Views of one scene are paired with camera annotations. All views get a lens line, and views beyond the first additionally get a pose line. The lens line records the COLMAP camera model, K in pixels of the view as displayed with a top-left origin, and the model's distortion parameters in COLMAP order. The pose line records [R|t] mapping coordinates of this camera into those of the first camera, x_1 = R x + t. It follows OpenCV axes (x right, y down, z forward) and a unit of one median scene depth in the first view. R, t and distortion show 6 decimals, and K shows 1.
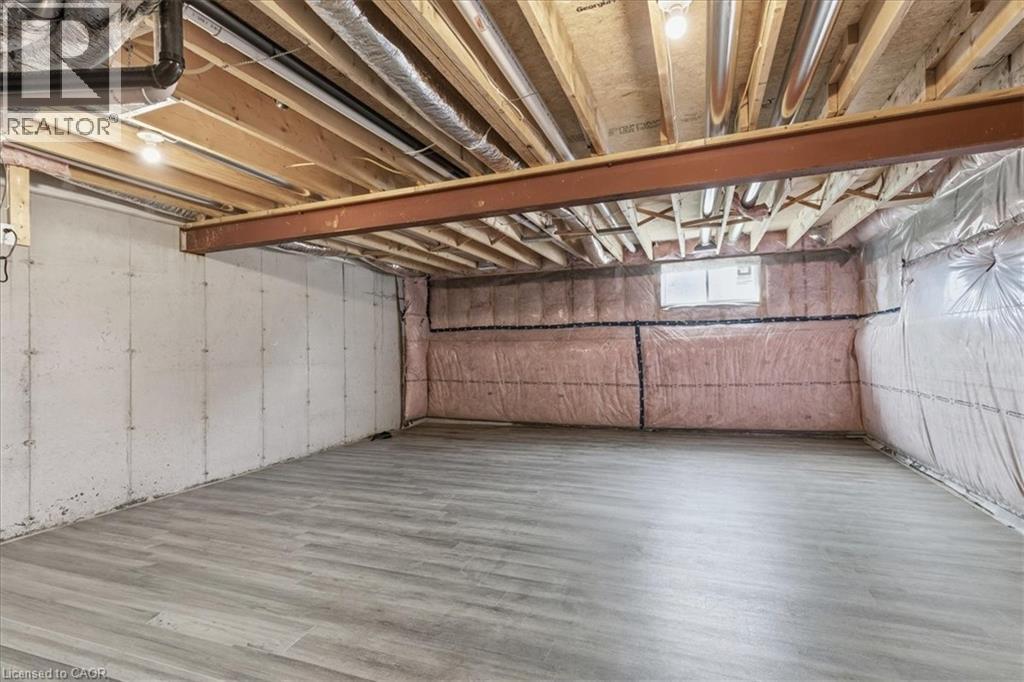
lens RADIAL K [[493.9, 0, 513.1], [0, 493.9, 343.7], [0, 0, 1]] dist [0.005497, 0.000401]
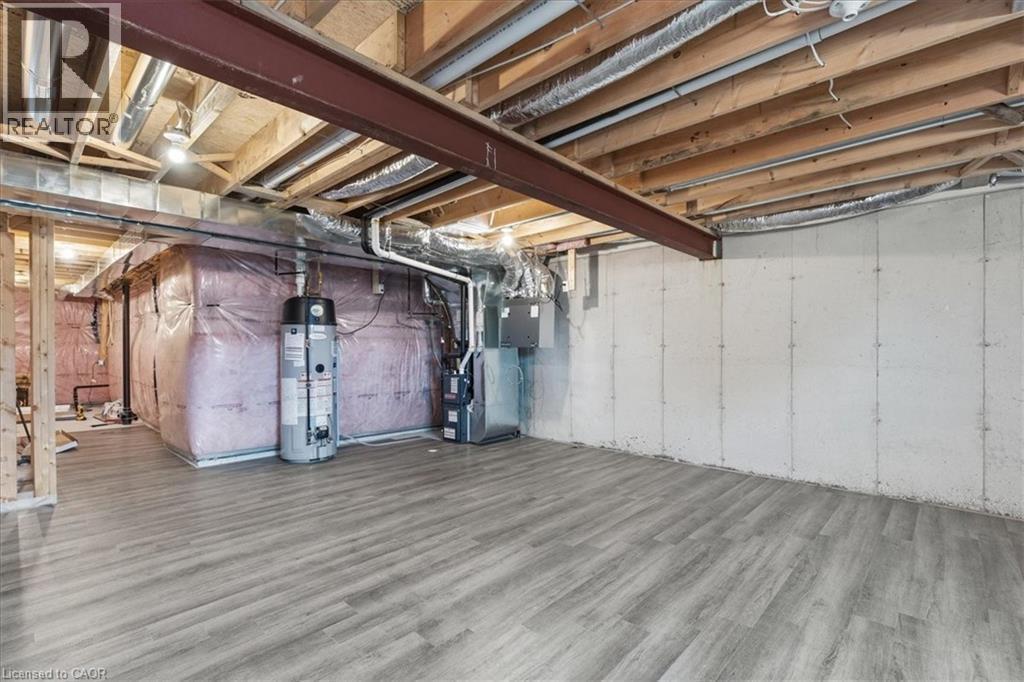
lens RADIAL K [[469.4, 0, 513.8], [0, 469.4, 345.2], [0, 0, 1]] dist [-0.001335, -0.003008]
pose [[-0.384142, 0.012722, -0.923187, 0.635644], [0.013515, 0.999875, 0.008156, -0.002544], [0.923175, -0.009344, -0.384266, 1.235426]]
